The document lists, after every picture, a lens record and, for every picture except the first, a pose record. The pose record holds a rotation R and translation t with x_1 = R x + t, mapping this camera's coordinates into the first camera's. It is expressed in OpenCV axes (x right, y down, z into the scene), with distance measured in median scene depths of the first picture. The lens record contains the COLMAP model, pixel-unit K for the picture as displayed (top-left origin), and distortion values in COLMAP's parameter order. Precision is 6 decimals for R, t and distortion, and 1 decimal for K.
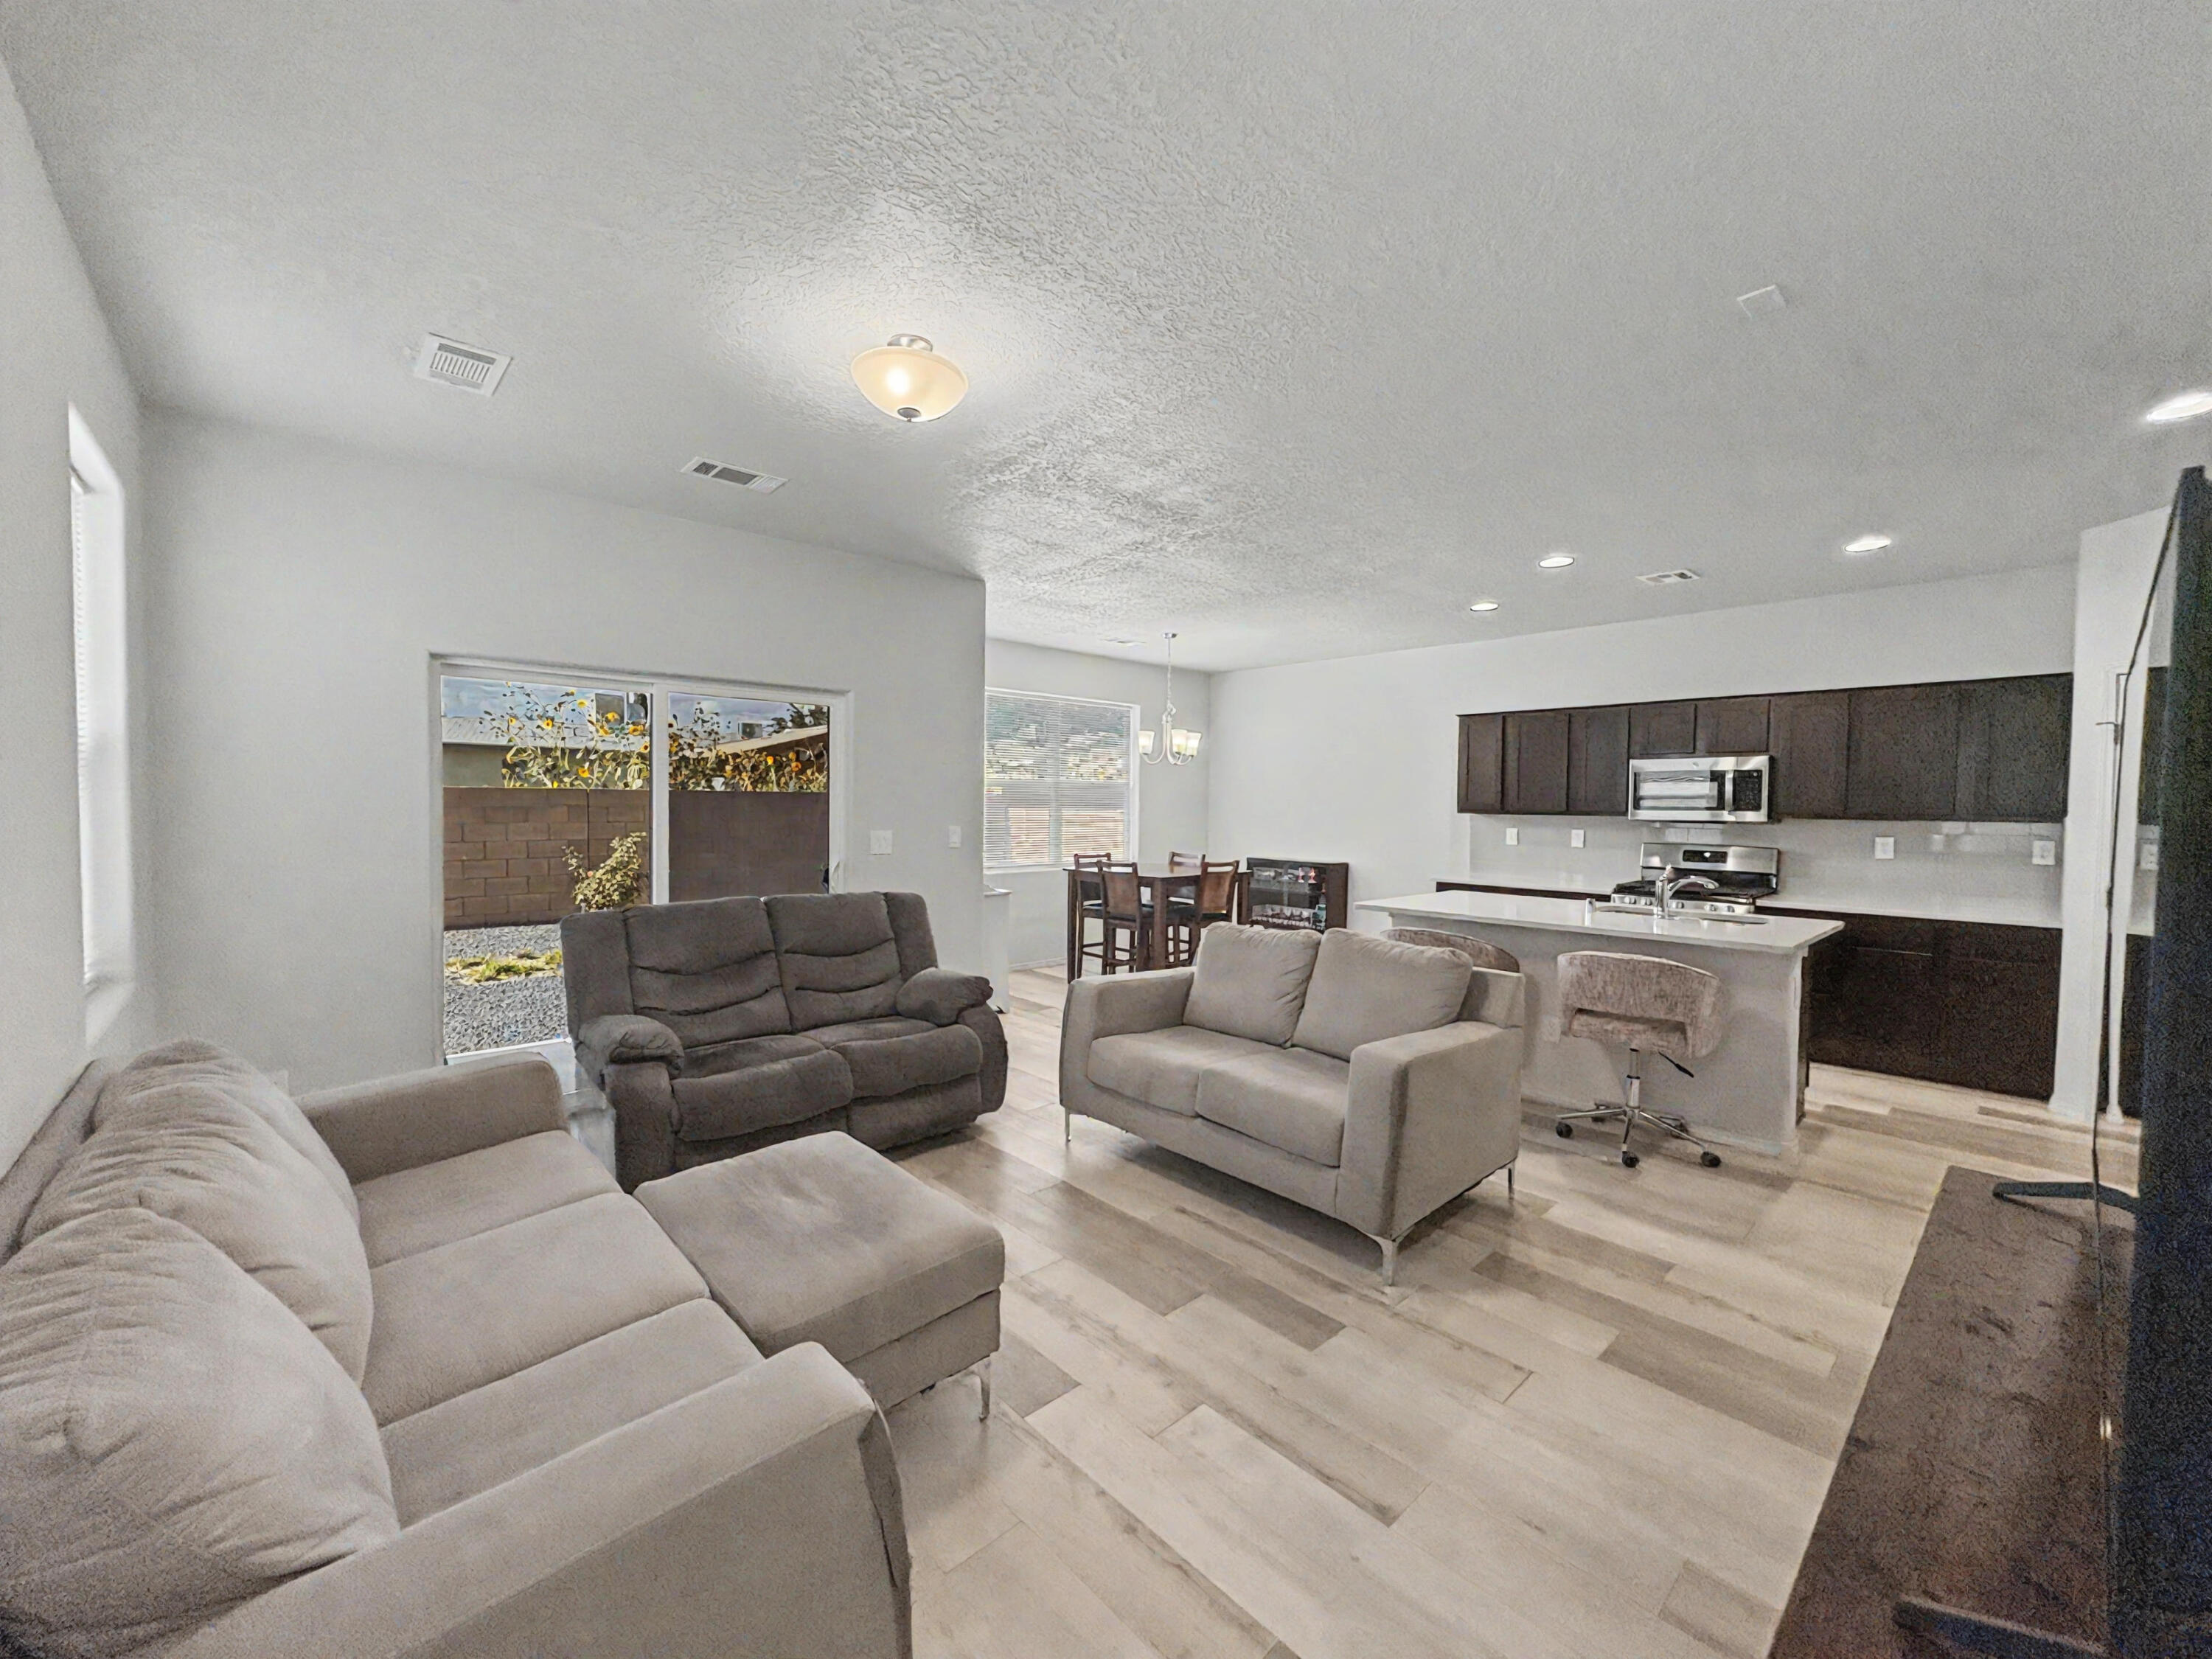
lens RADIAL K [[883.0, 0, 1106.0], [0, 883.0, 829.5], [0, 0, 1]] dist [0.001263, -0.000324]
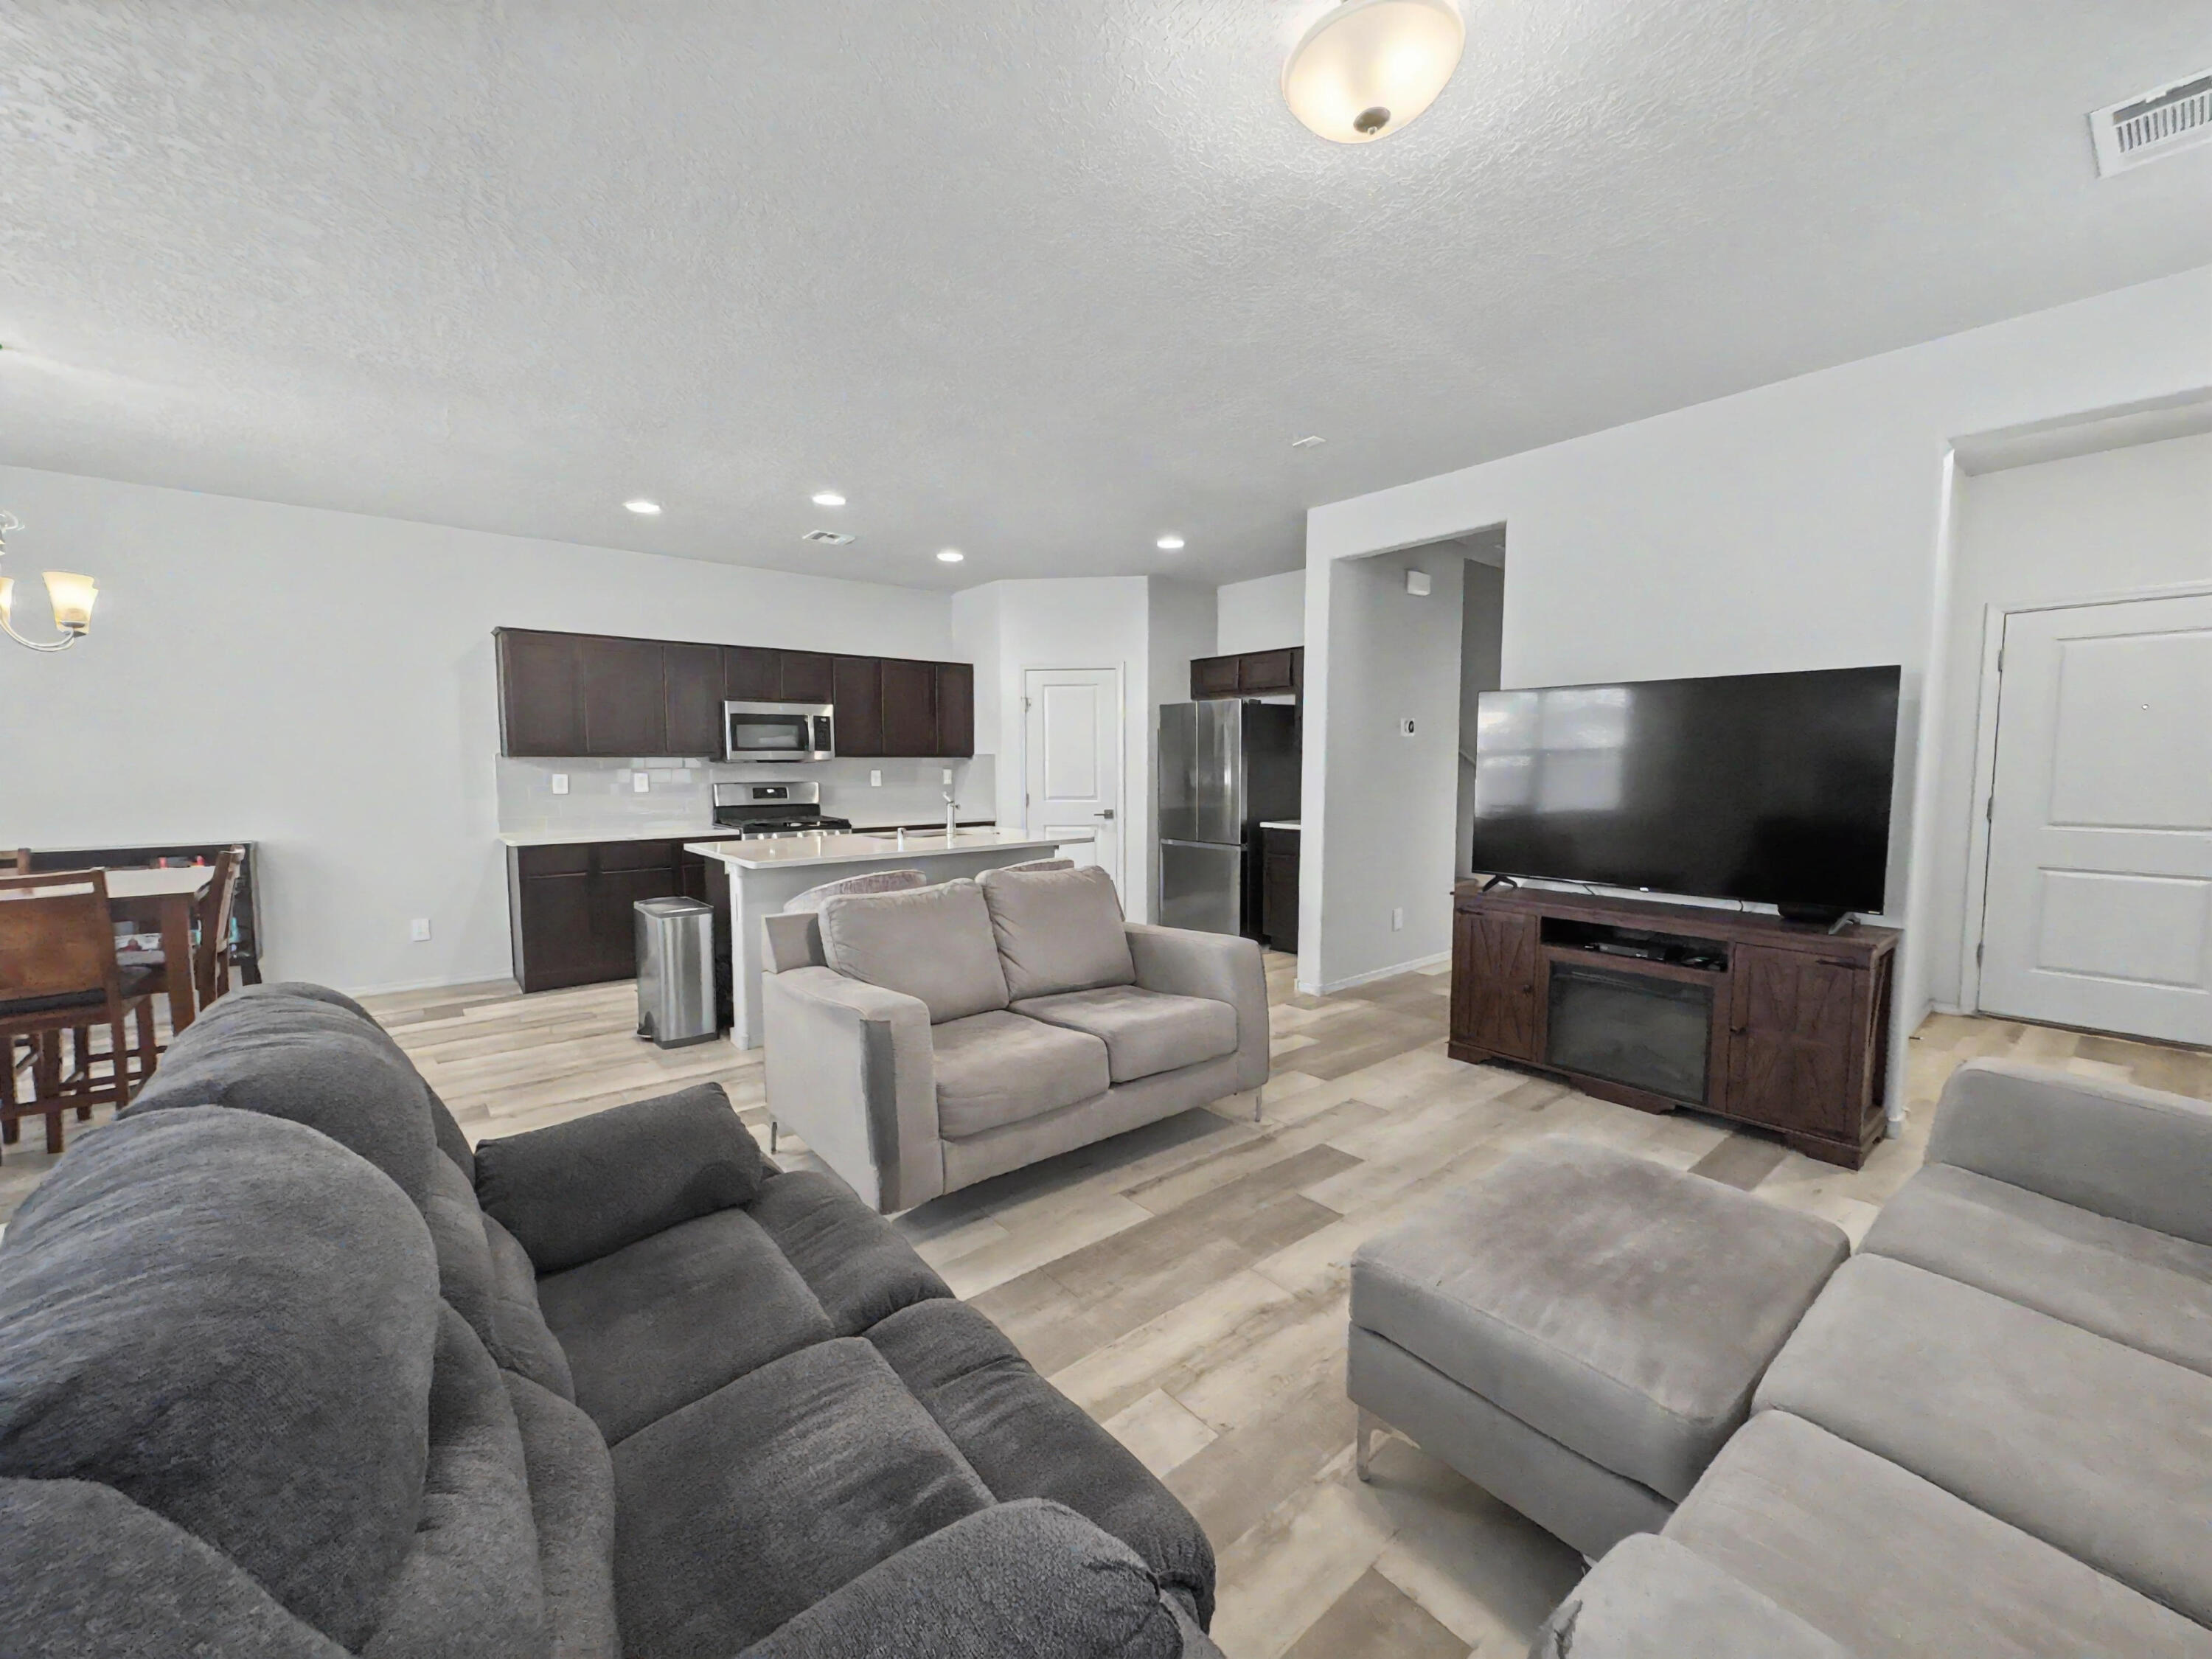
lens RADIAL K [[883.0, 0, 1106.0], [0, 883.0, 829.5], [0, 0, 1]] dist [0.001263, -0.000324]
pose [[0.054939, -0.085715, 0.994804, -0.440667], [0.035444, 0.995848, 0.083847, -0.001639], [-0.997860, 0.030654, 0.057749, 0.559256]]
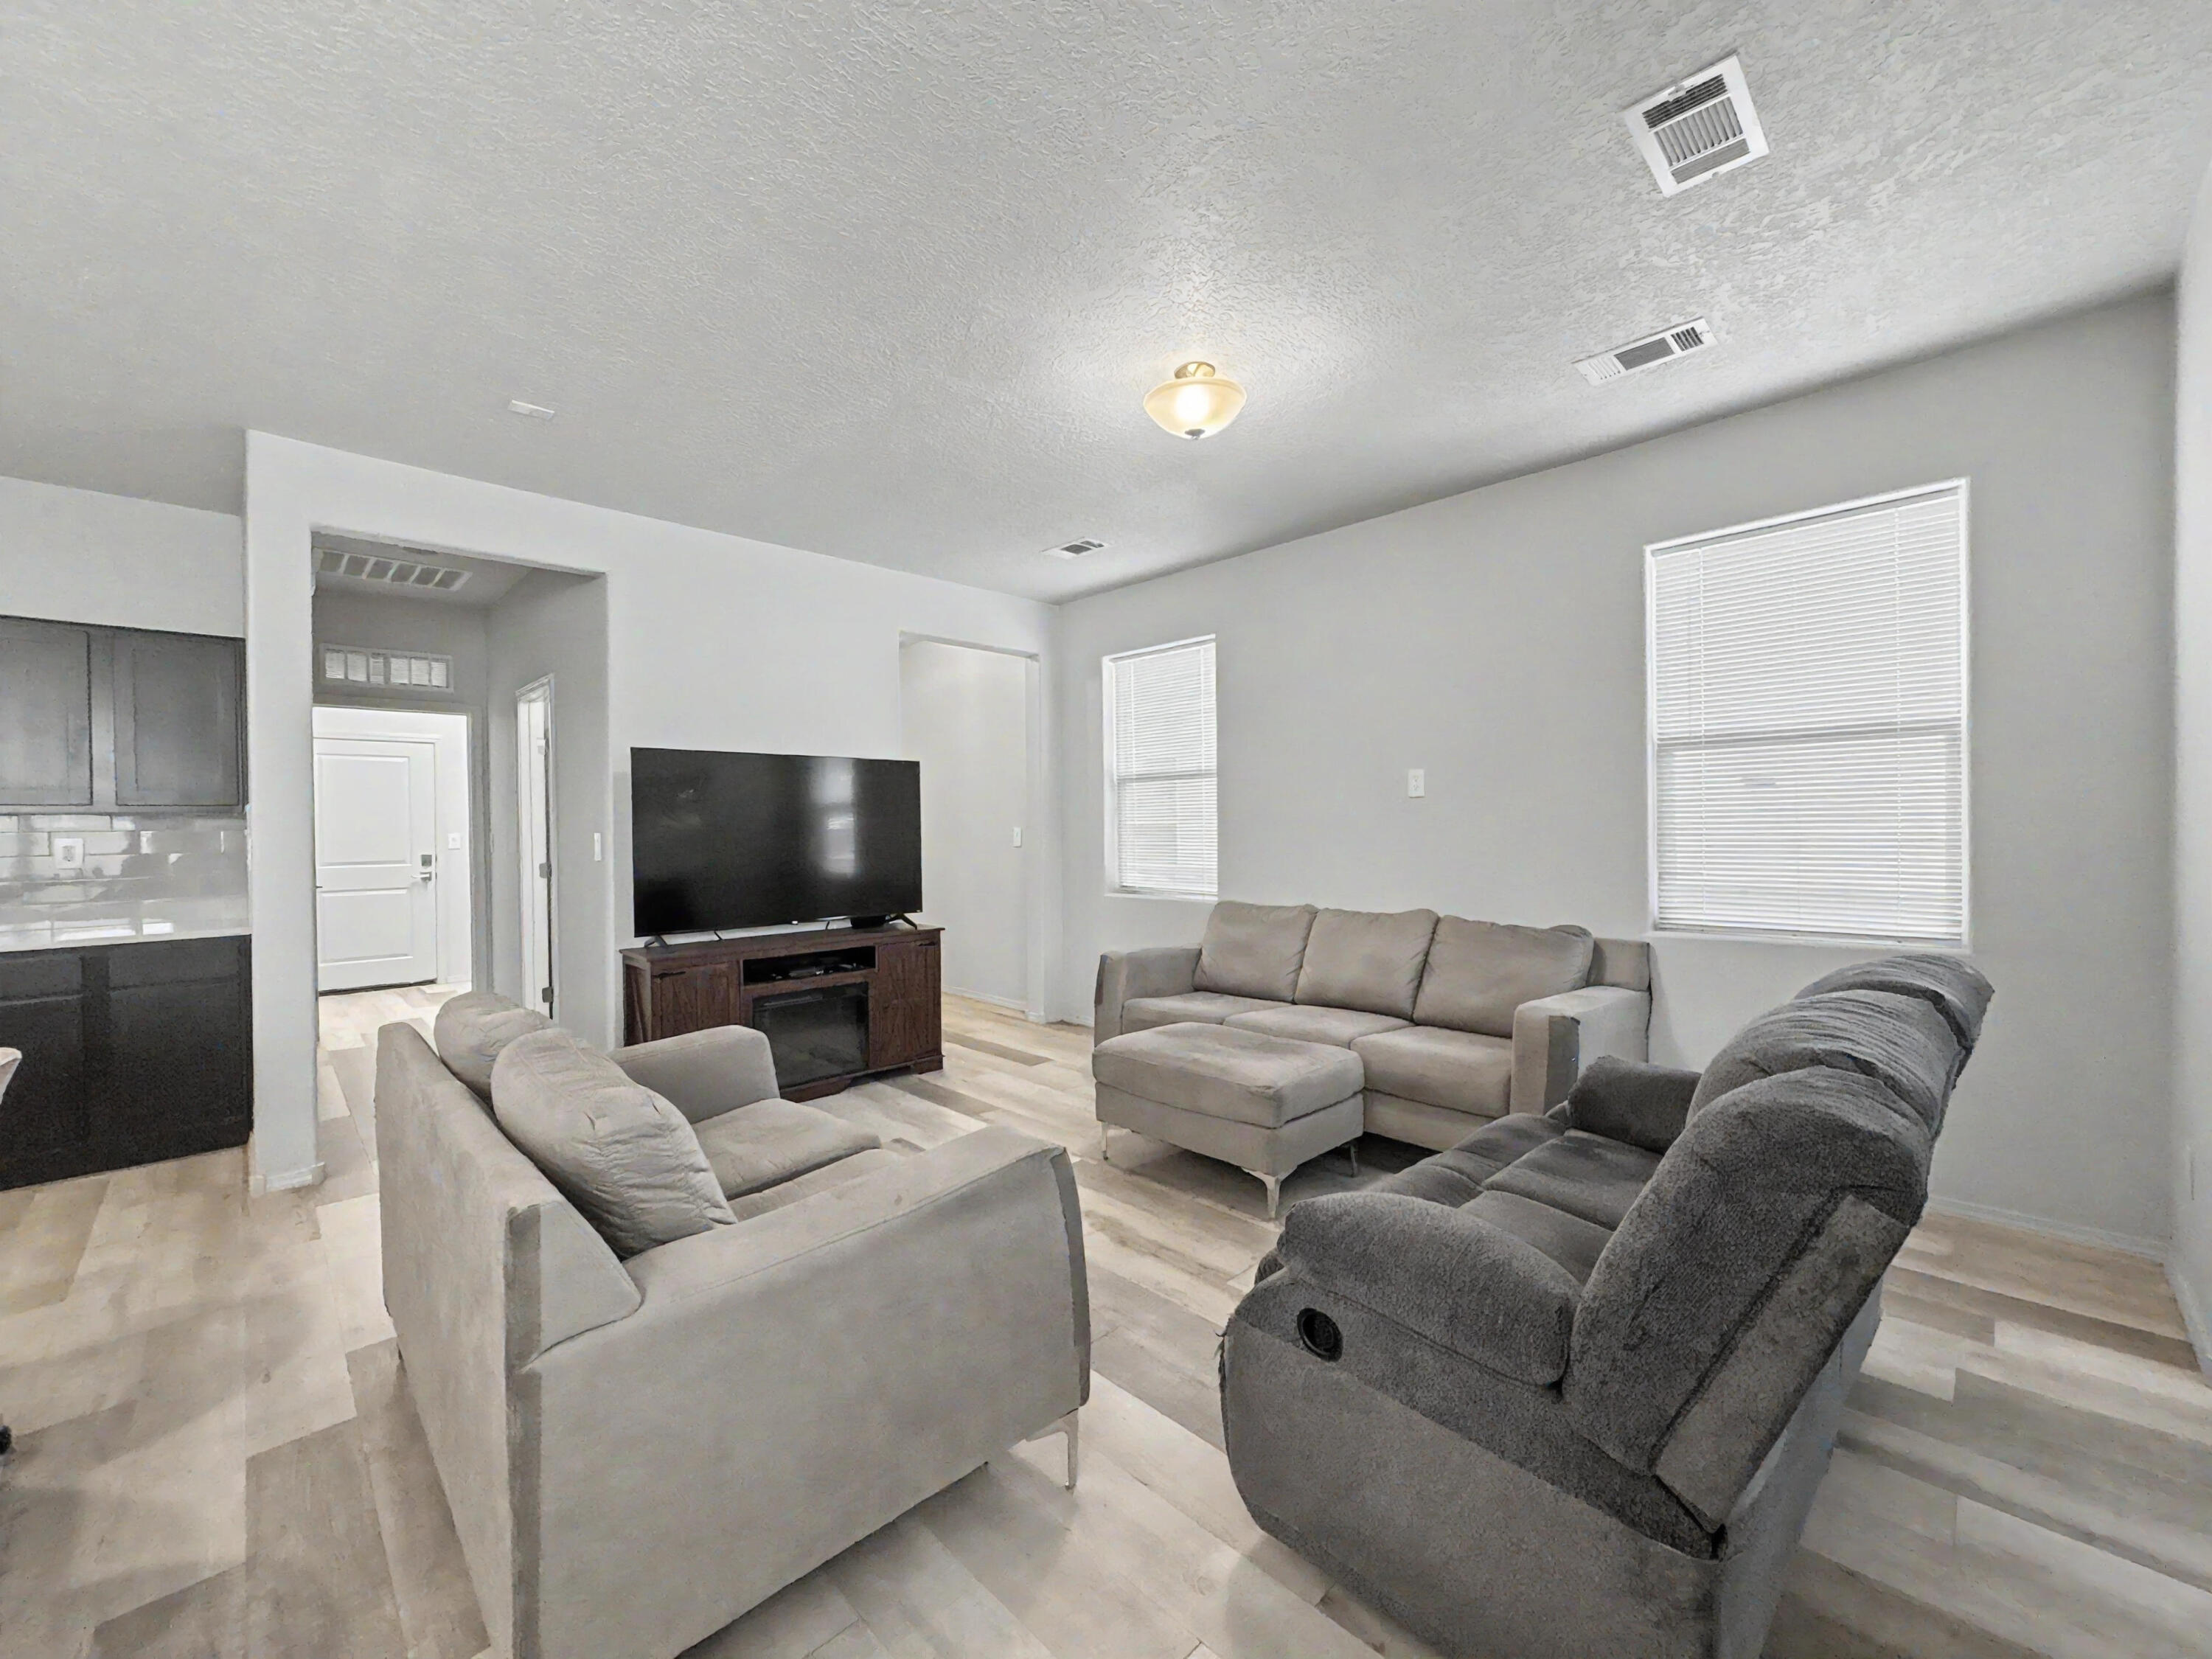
lens RADIAL K [[884.2, 0, 1109.9], [0, 884.2, 831.0], [0, 0, 1]] dist [0.000998, -0.000295]
pose [[-0.999175, 0.004571, -0.040357, -0.030397], [0.002906, 0.999146, 0.041209, -0.005185], [0.040511, 0.041058, -0.998335, 1.015894]]
